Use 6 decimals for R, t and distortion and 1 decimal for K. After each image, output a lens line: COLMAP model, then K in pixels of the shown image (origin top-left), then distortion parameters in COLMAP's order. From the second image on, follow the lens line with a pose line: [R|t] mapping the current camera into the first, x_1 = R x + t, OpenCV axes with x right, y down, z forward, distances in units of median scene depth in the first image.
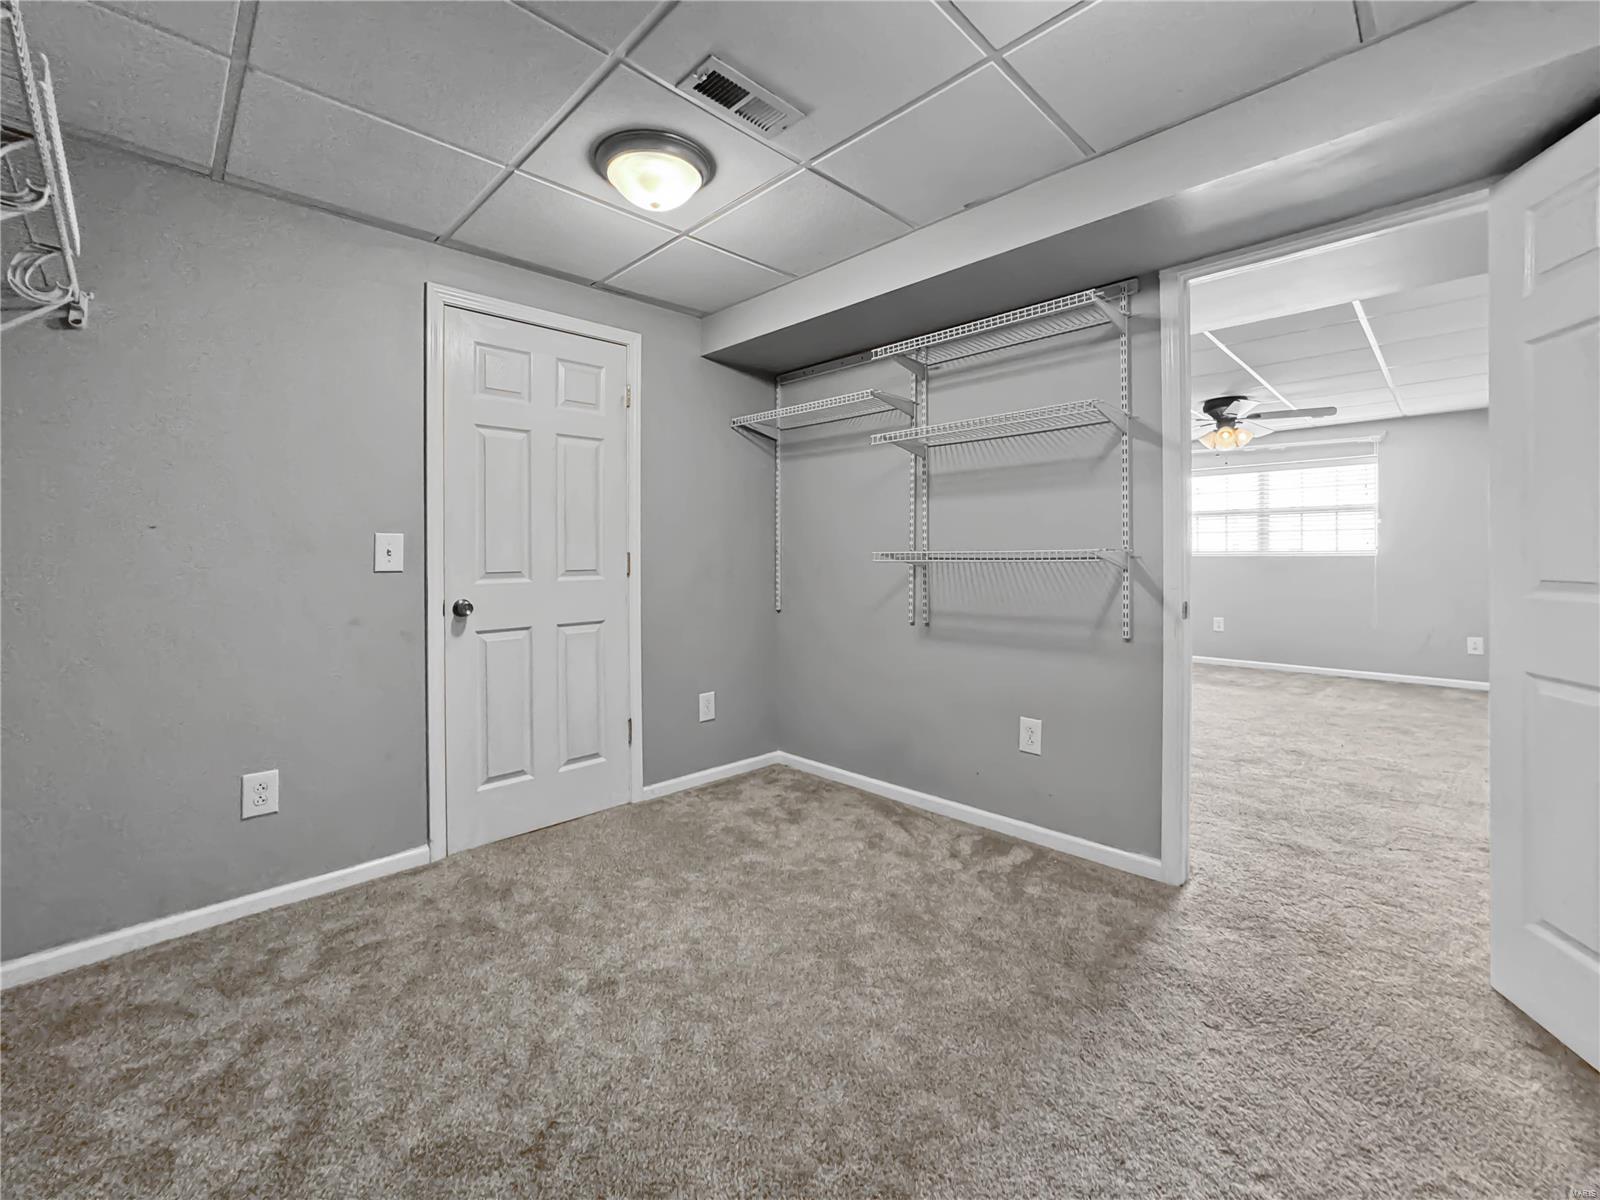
lens RADIAL K [[673.7, 0, 795.8], [0, 673.7, 556.4], [0, 0, 1]] dist [-0.002834, 0.000794]
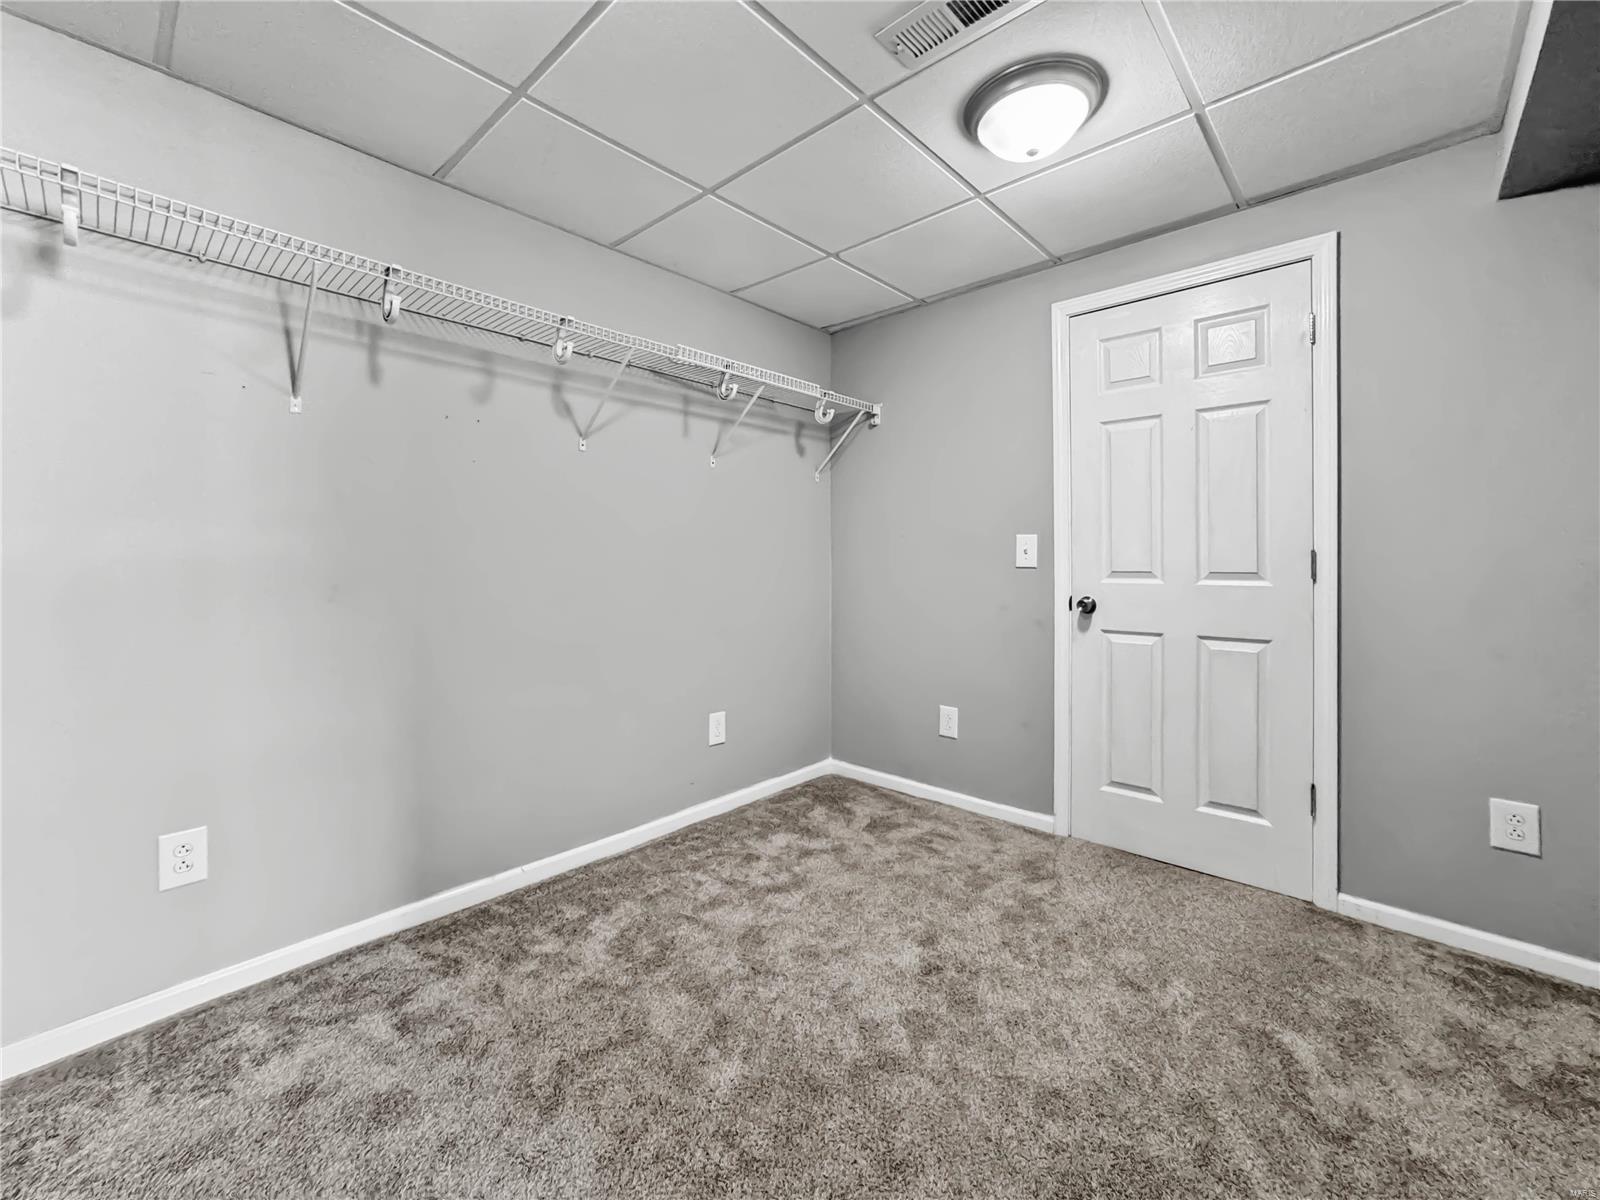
lens RADIAL K [[673.7, 0, 795.8], [0, 673.7, 556.4], [0, 0, 1]] dist [-0.002834, 0.000794]
pose [[0.059796, 0.003609, -0.998204, 0.516479], [-0.000405, 0.999993, 0.003591, -0.001031], [0.998211, 0.000190, 0.059797, 0.503651]]
